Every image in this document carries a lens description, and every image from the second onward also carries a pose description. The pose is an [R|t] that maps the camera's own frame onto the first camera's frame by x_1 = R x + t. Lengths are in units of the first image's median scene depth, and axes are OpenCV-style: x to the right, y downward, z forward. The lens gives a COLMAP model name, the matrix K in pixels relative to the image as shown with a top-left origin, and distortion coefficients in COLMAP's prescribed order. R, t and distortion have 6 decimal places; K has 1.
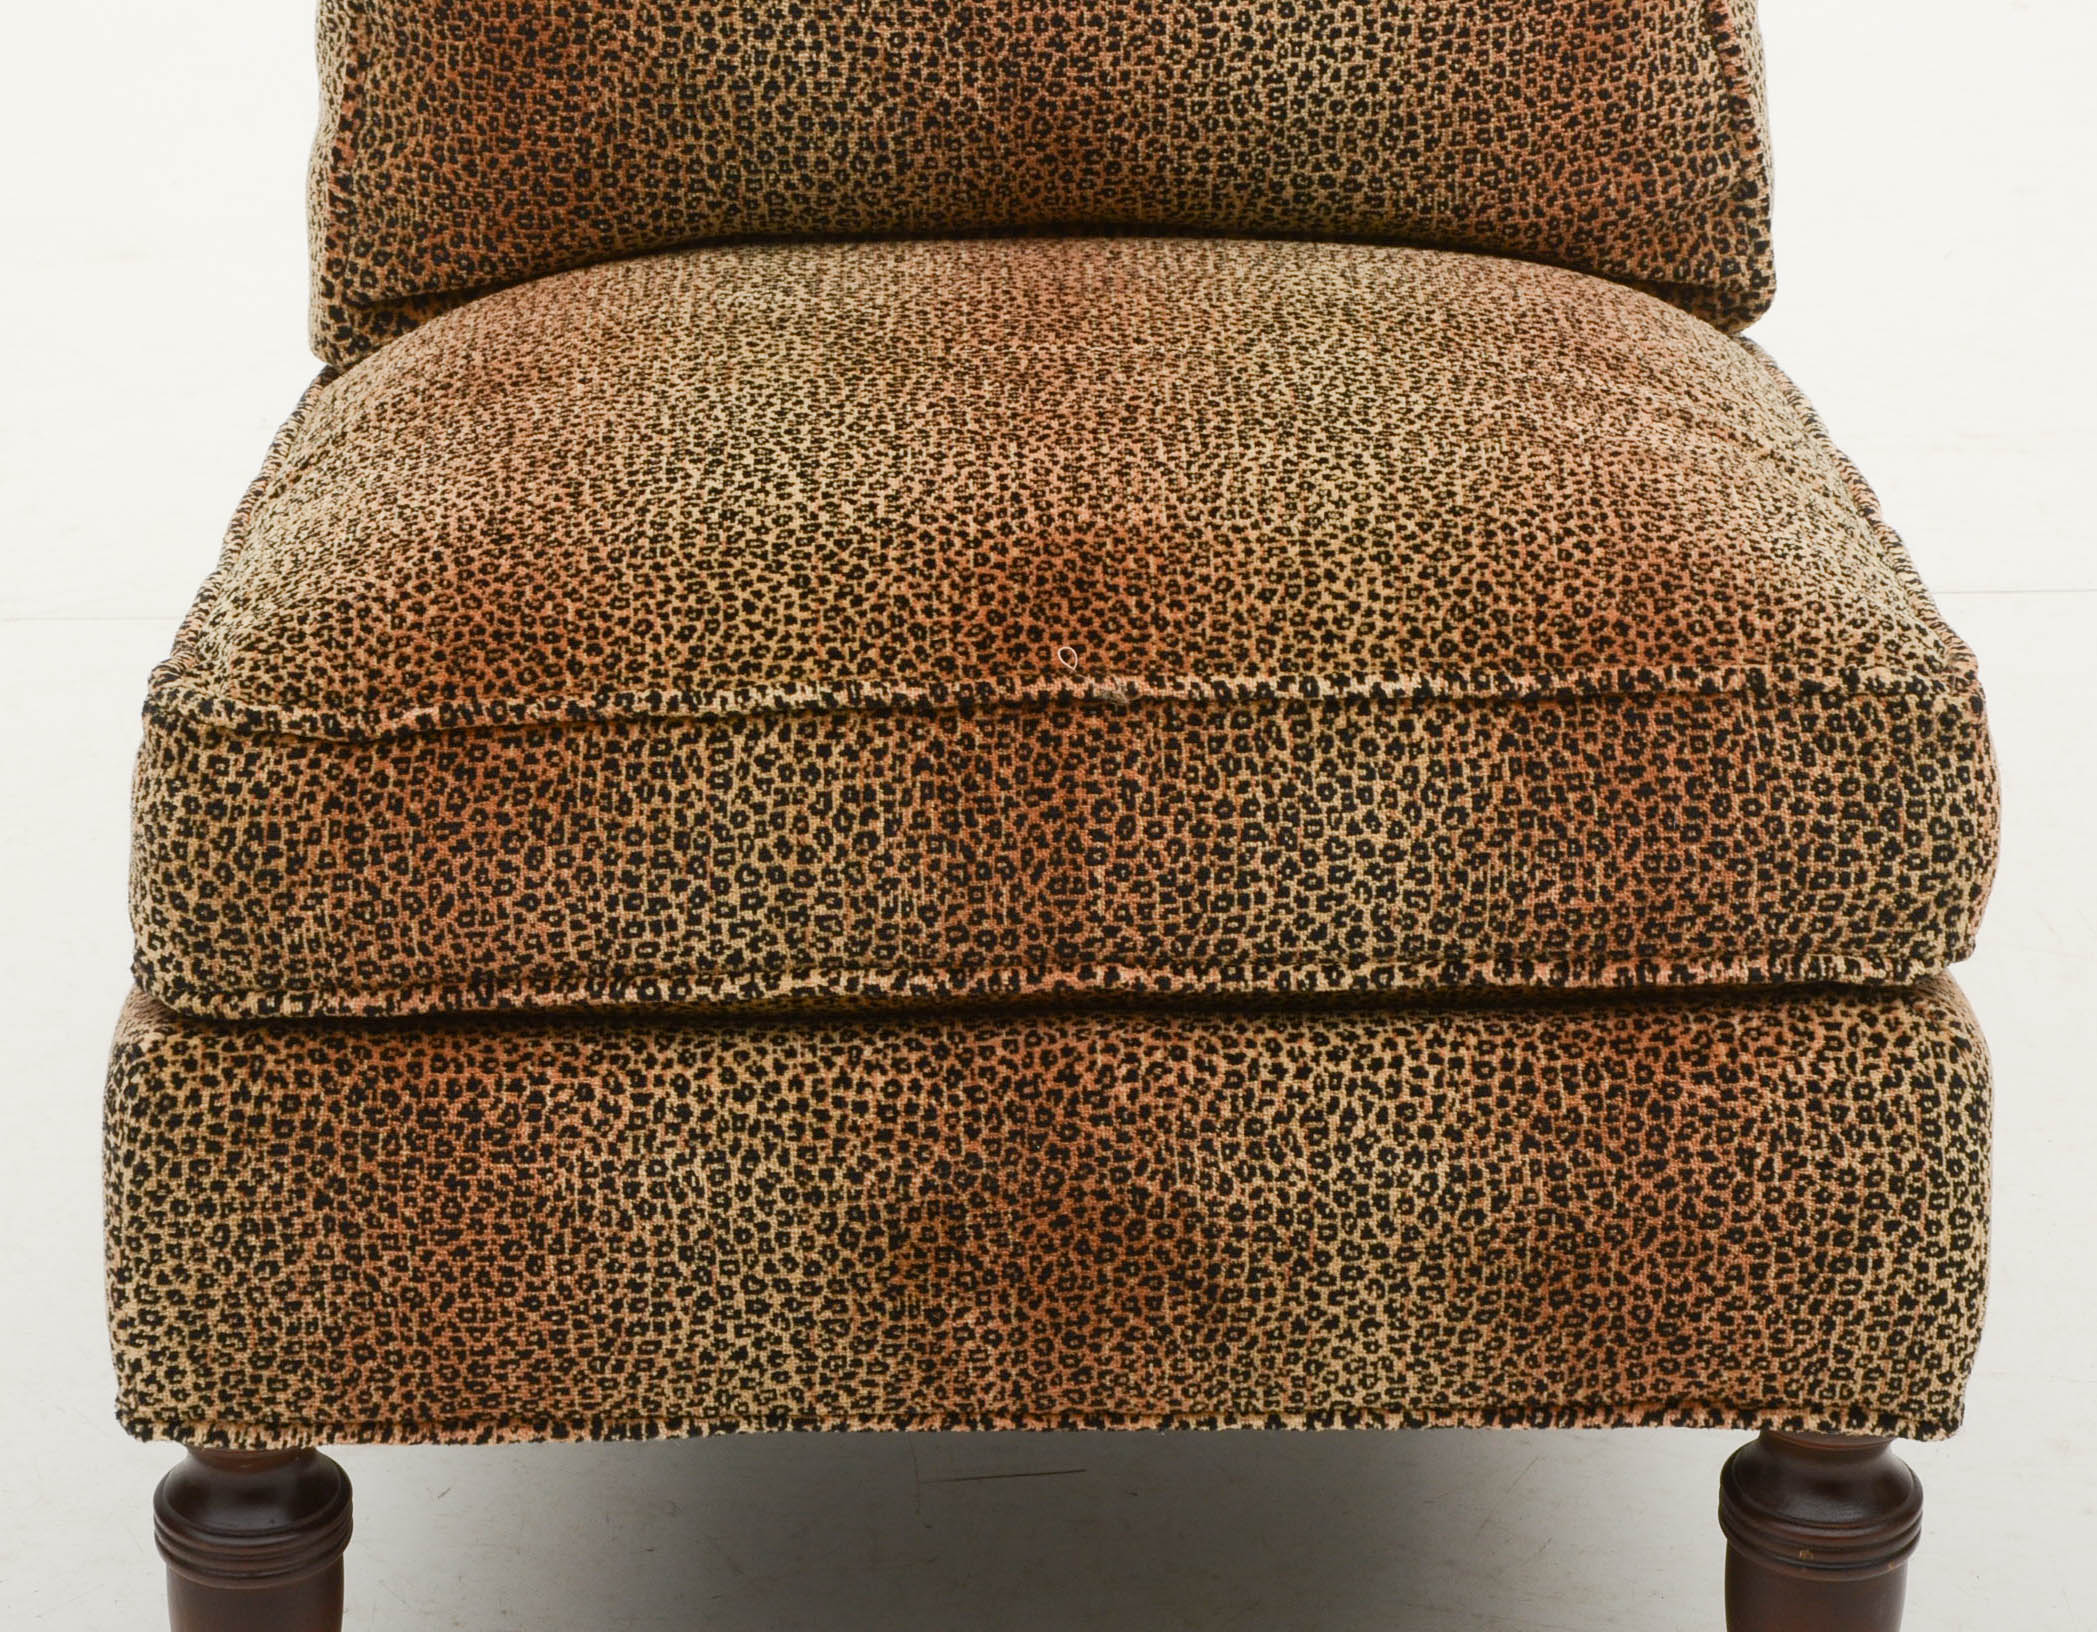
lens RADIAL K [[8308.8, 0, 958.7], [0, 8308.8, 822.4], [0, 0, 1]] dist [1.023247, 0.000000]
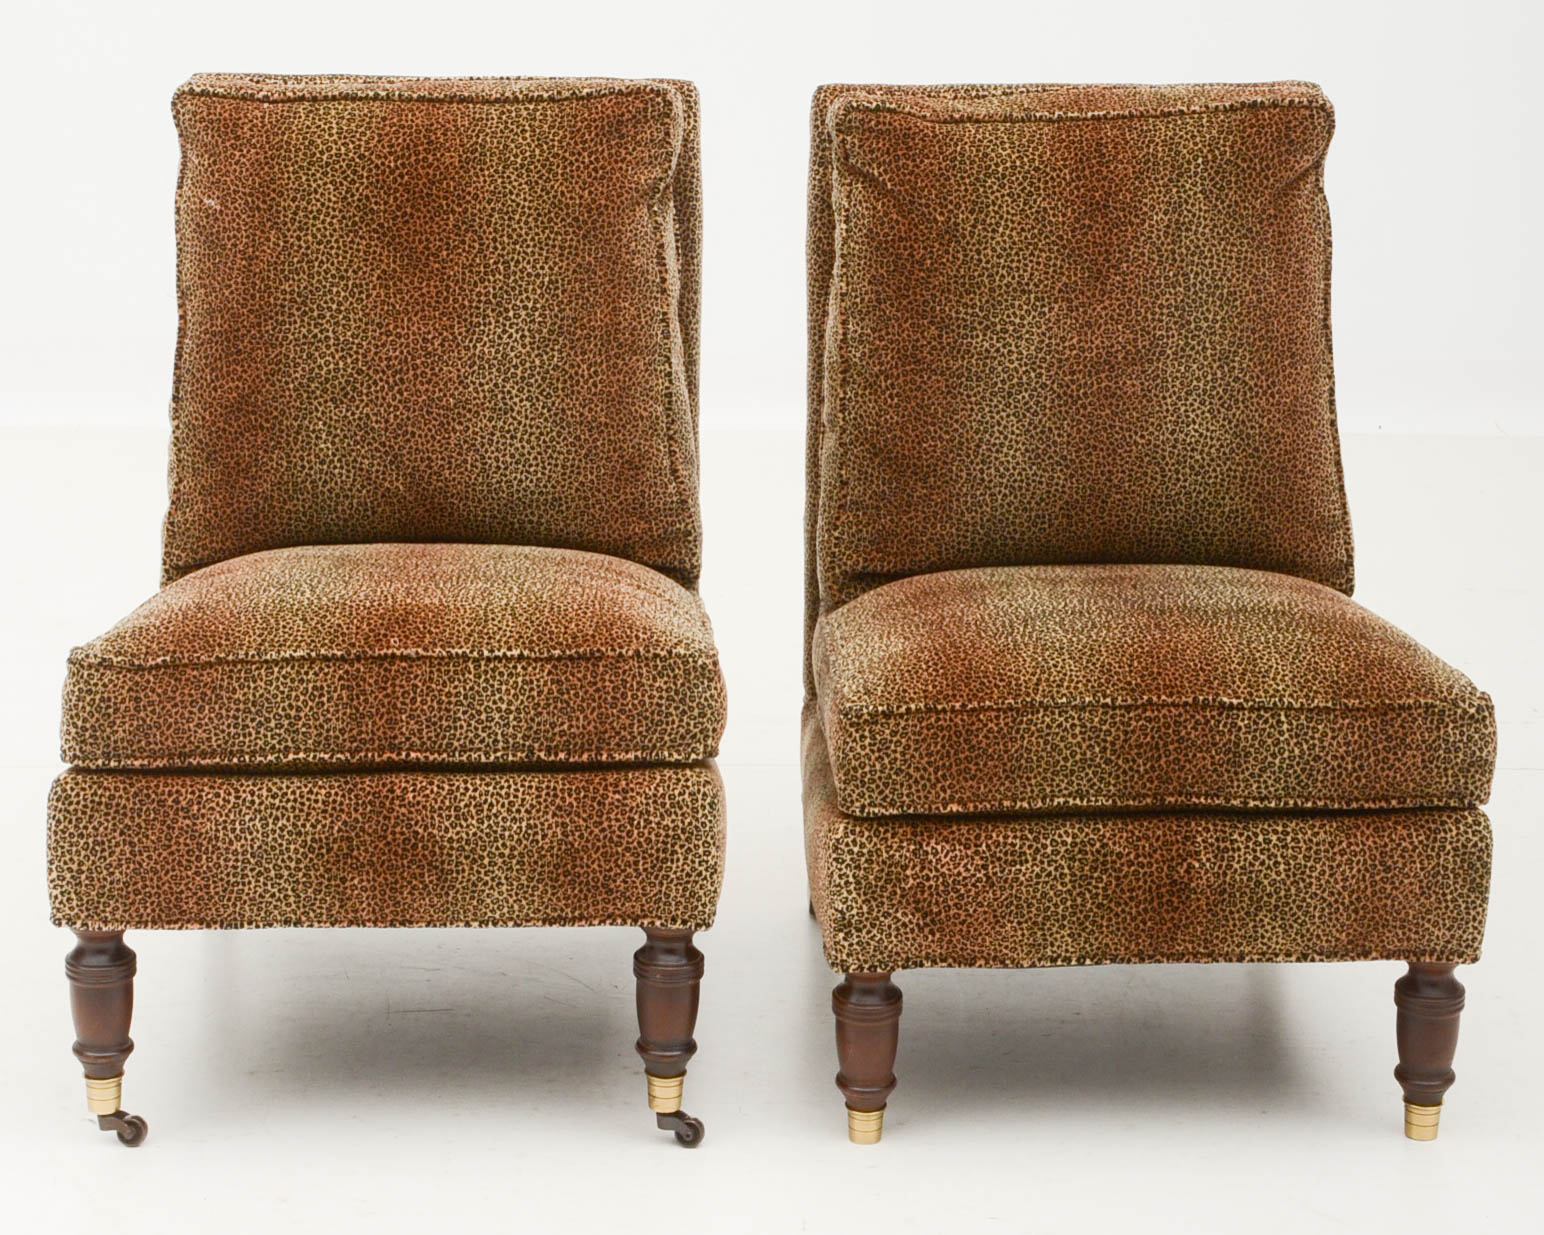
lens RADIAL K [[4732.4, 0, 733.9], [0, 4732.4, 540.3], [0, 0, 1]] dist [0.369503, 0.000000]
pose [[0.999769, 0.010814, -0.018582, 0.156620], [-0.014039, 0.982957, -0.183300, 0.238050], [0.016283, 0.183518, 0.982881, -0.578249]]
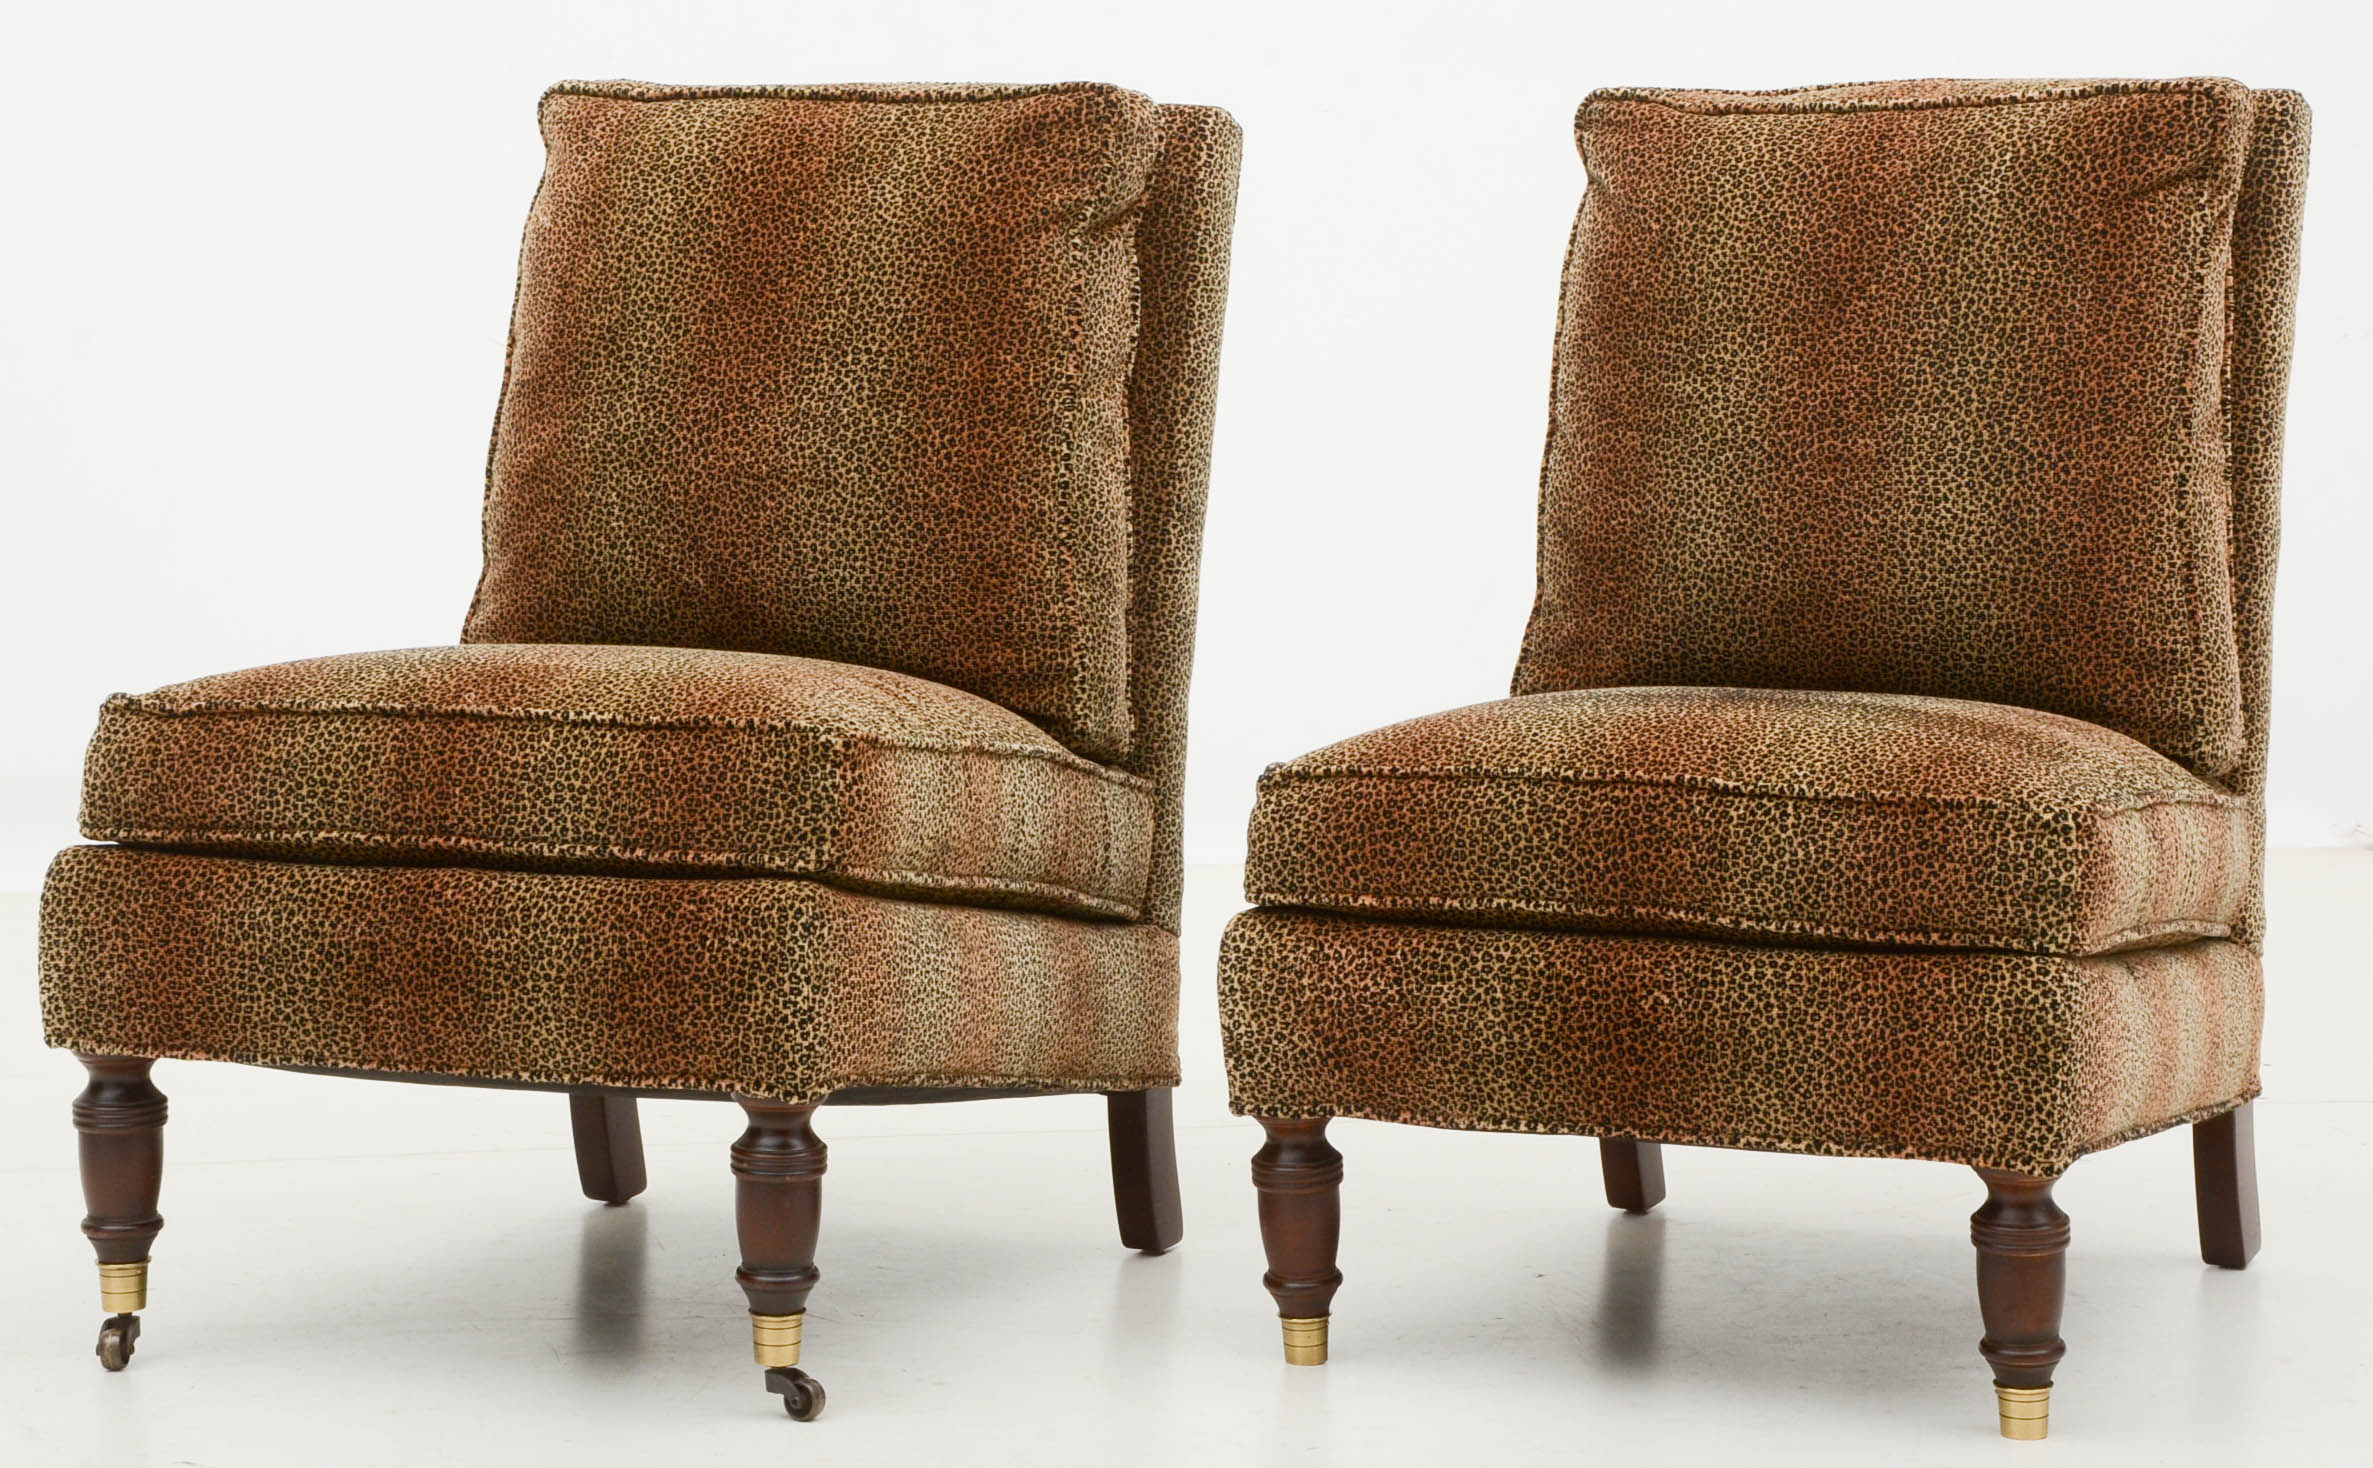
lens RADIAL K [[6205.1, 0, 1151.1], [0, 6205.1, 769.7], [0, 0, 1]] dist [0.661304, 0.000000]
pose [[0.908478, 0.054761, -0.414329, 0.834798], [-0.184295, 0.942276, -0.279557, 0.412718], [0.375103, 0.330330, 0.866129, -0.315870]]
